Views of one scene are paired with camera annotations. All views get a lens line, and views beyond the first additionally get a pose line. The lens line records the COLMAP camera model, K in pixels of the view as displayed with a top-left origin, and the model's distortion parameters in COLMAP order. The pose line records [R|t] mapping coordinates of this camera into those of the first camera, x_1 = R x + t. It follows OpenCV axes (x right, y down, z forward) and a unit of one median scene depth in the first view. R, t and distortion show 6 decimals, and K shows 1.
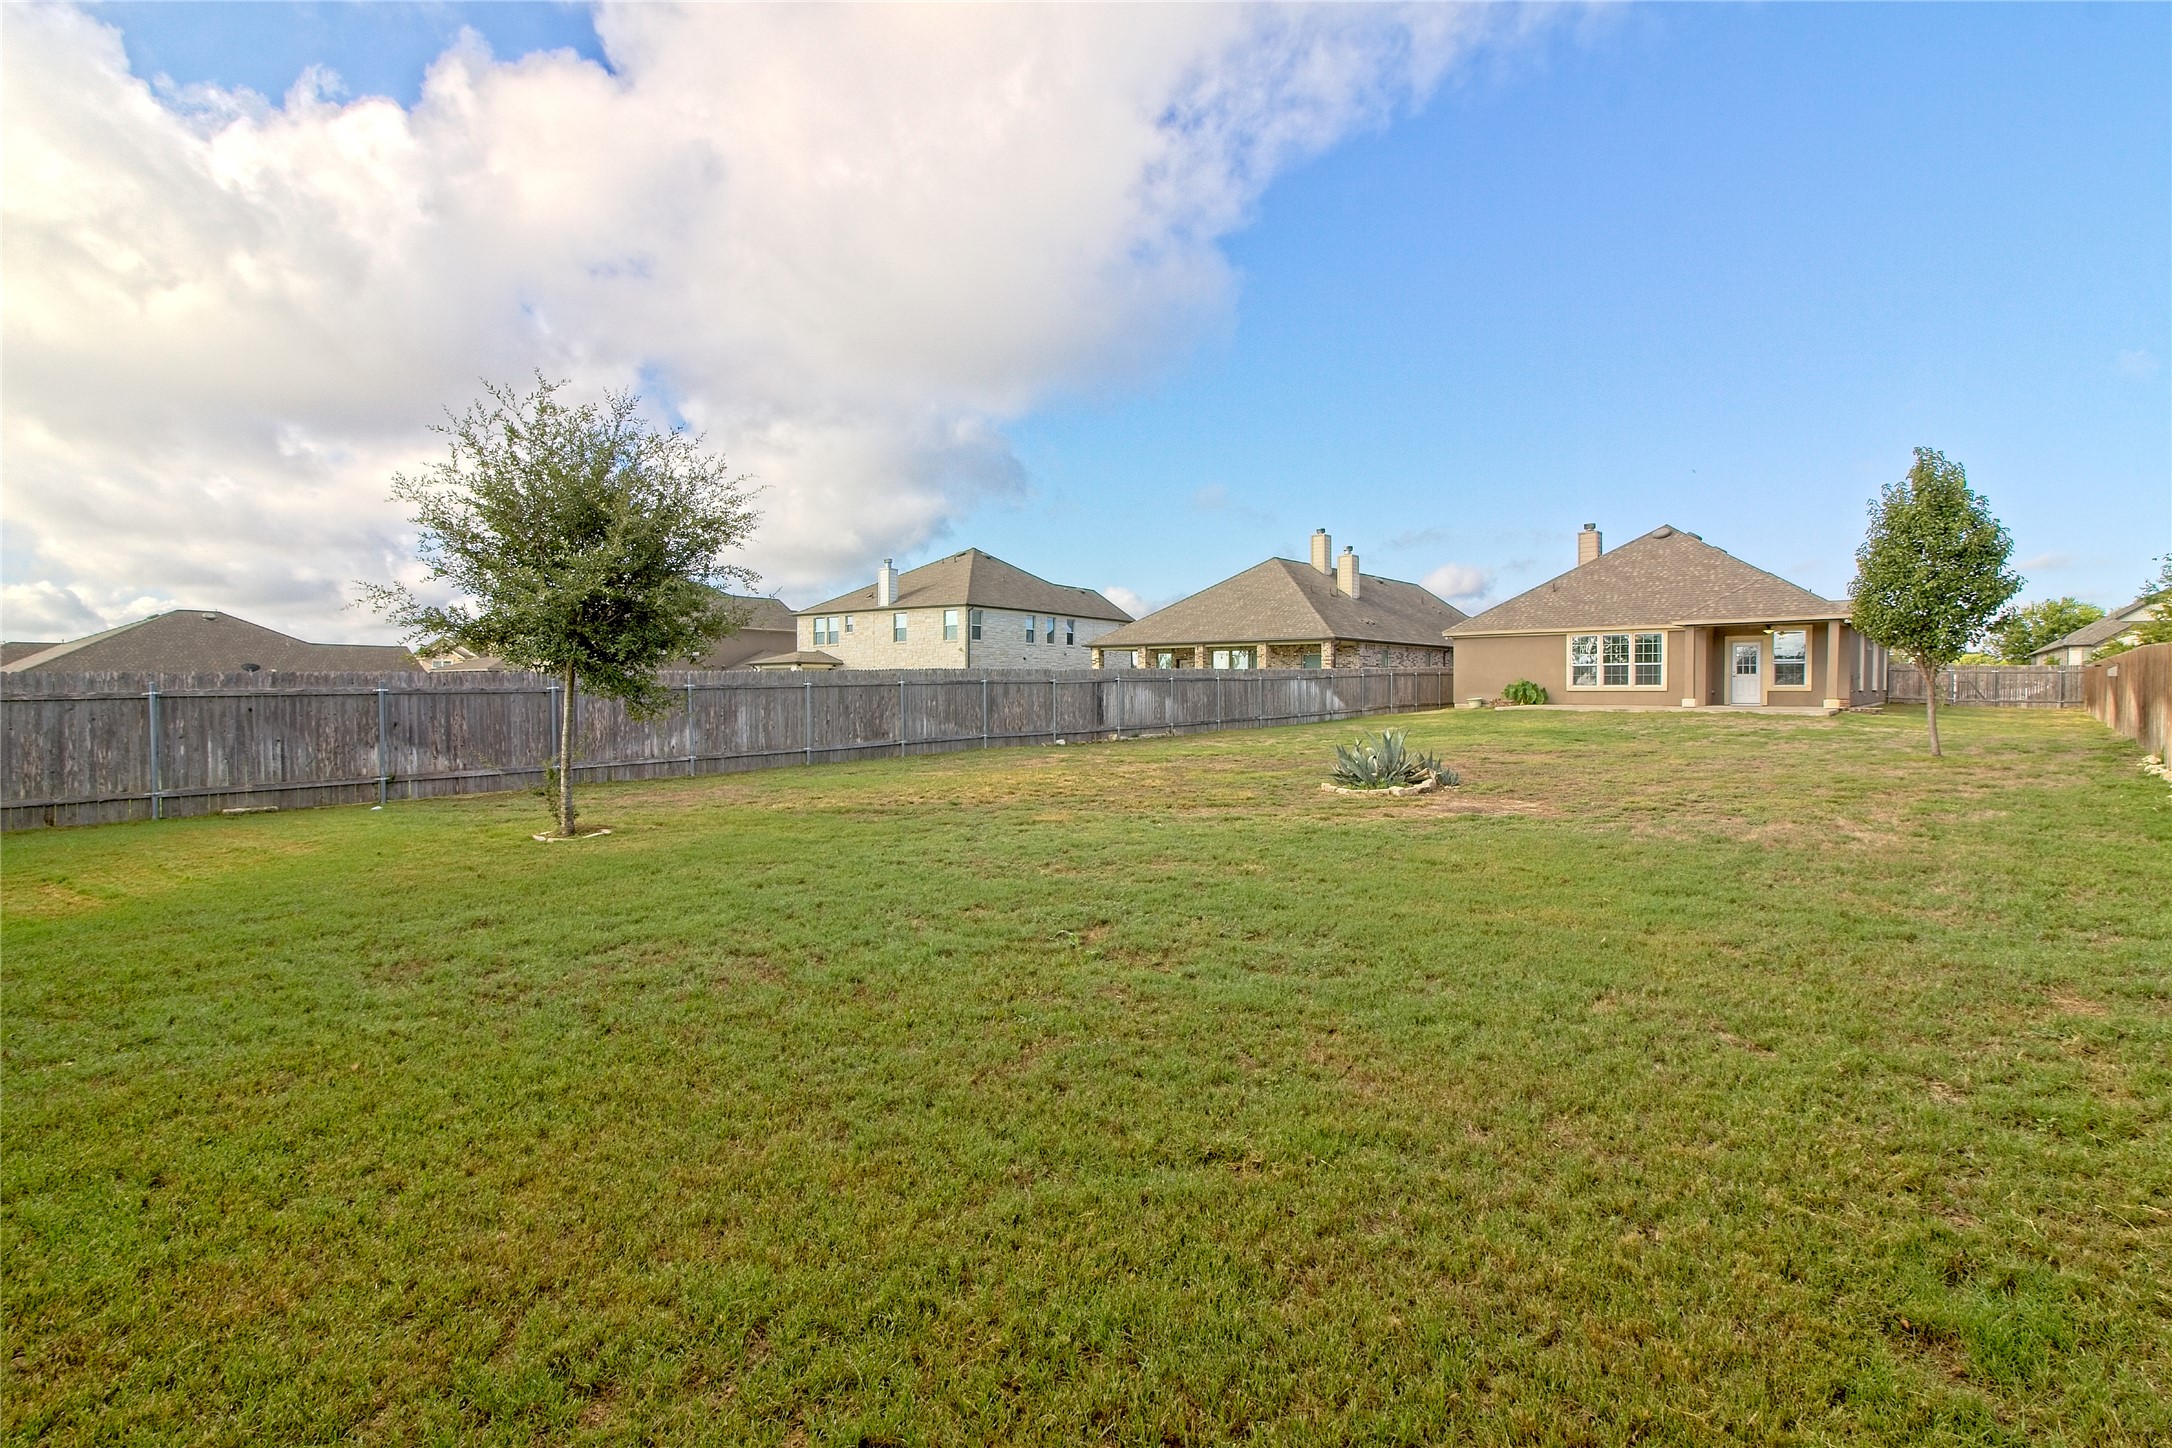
lens RADIAL K [[1003.4, 0, 1085.5], [0, 1003.4, 722.8], [0, 0, 1]] dist [-0.008913, 0.005621]
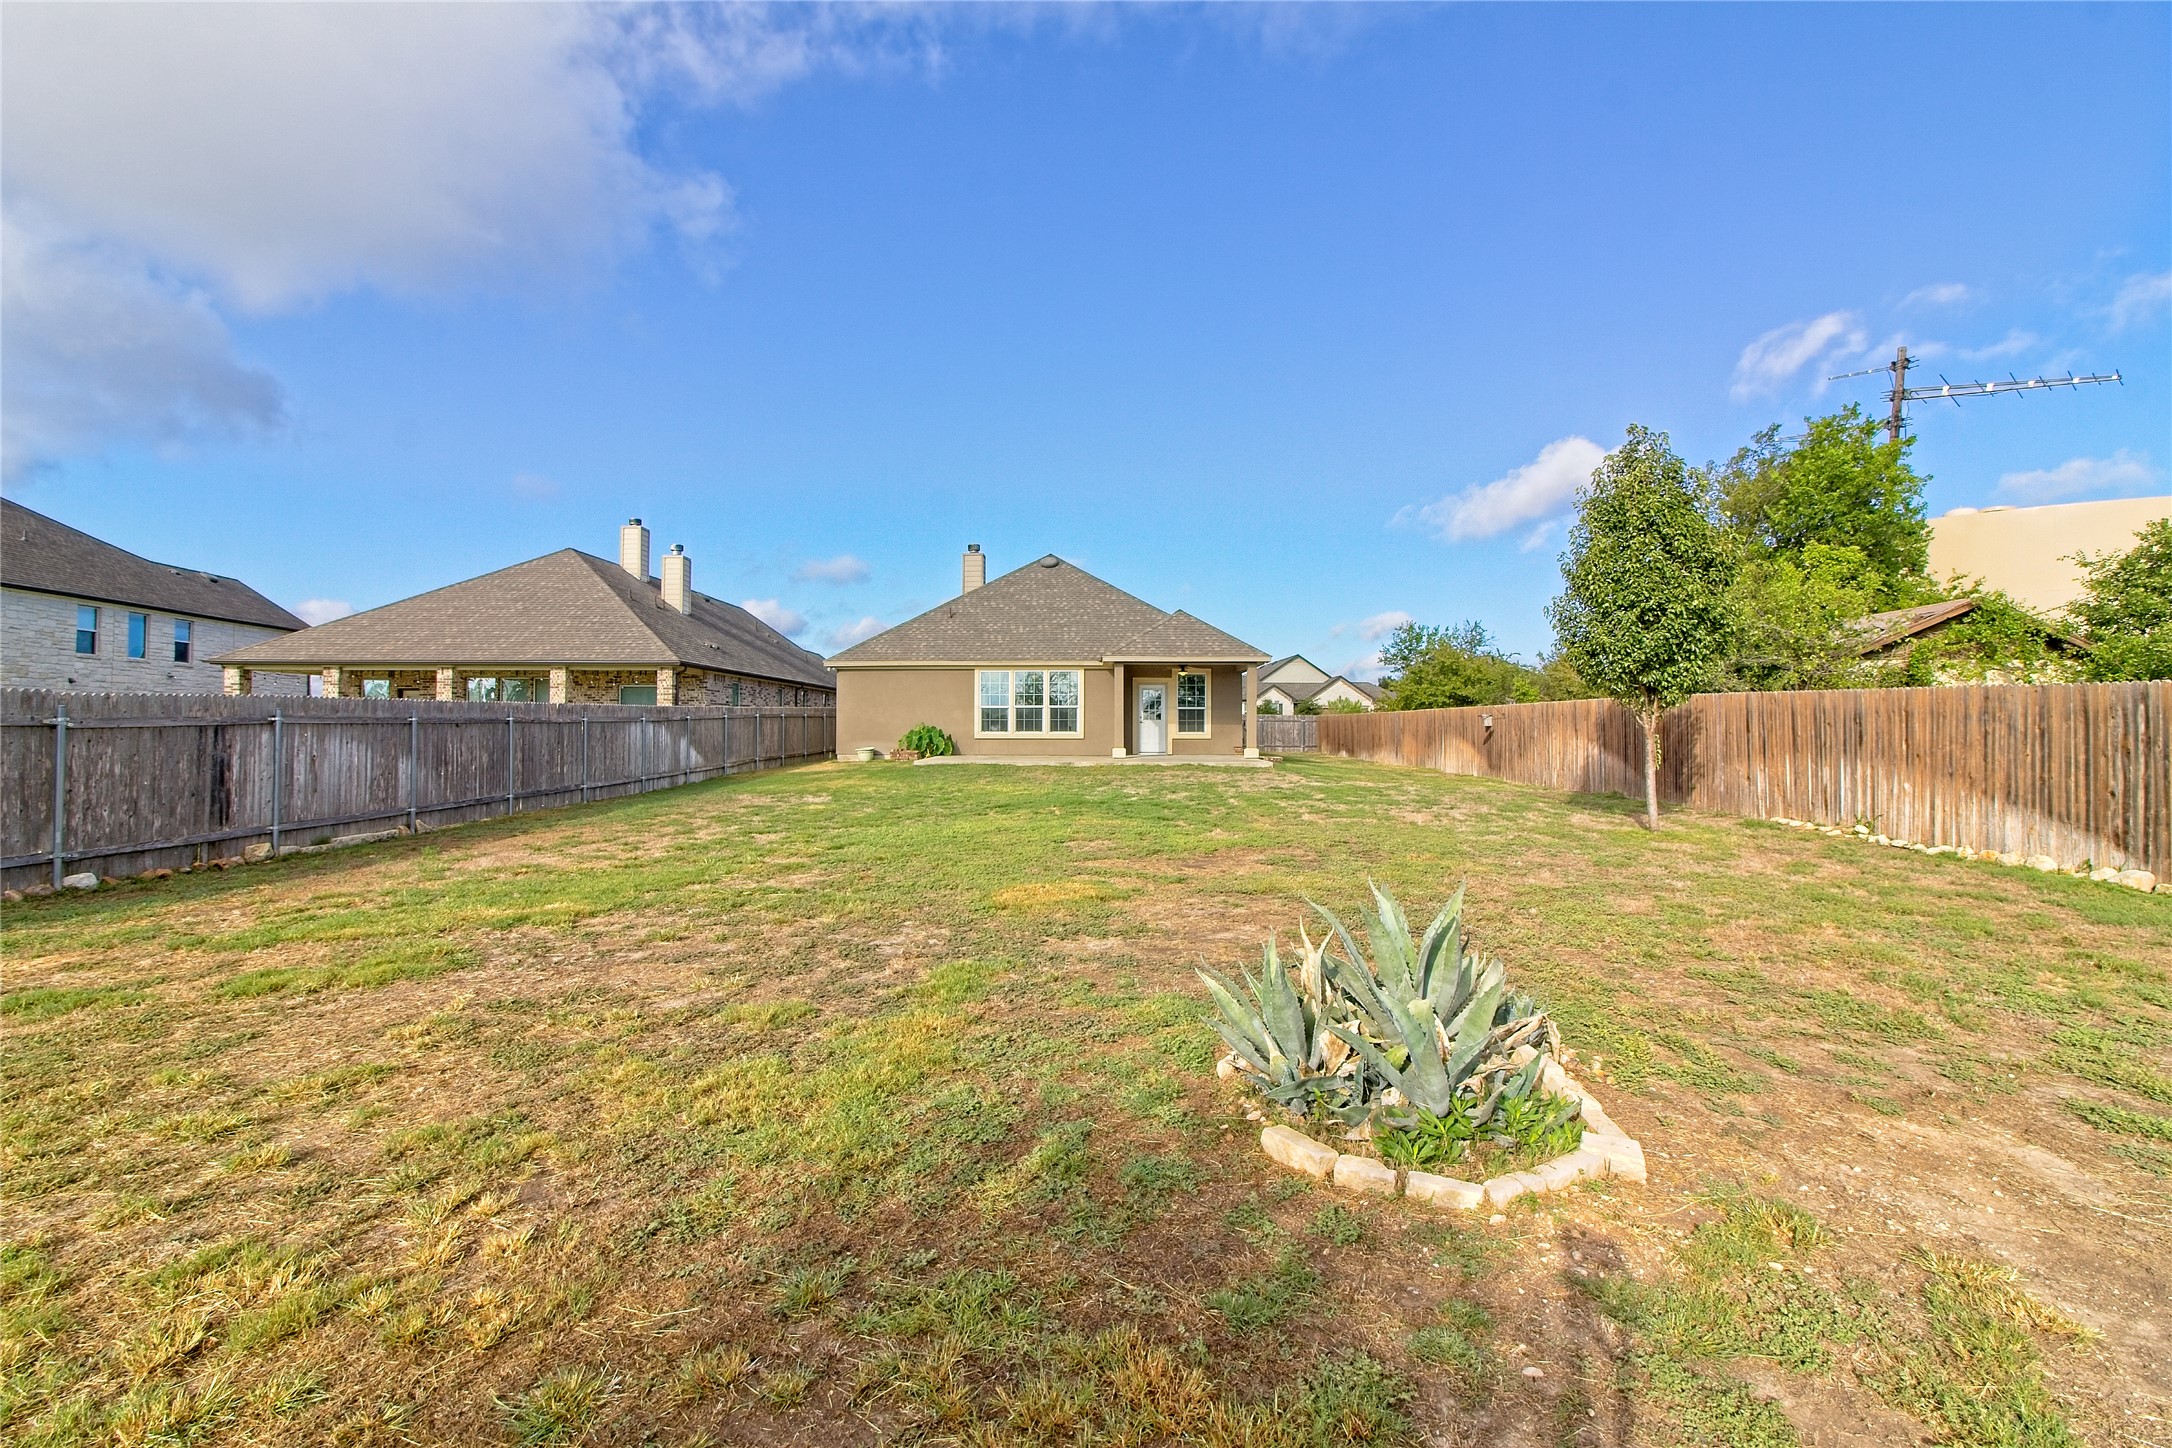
lens RADIAL K [[1003.4, 0, 1070.4], [0, 1003.4, 707.1], [0, 0, 1]] dist [-0.008913, 0.005621]
pose [[0.765663, 0.017057, 0.643016, 0.012130], [0.020948, 0.998457, -0.051429, -0.013120], [-0.642901, 0.052848, 0.764124, 0.307901]]
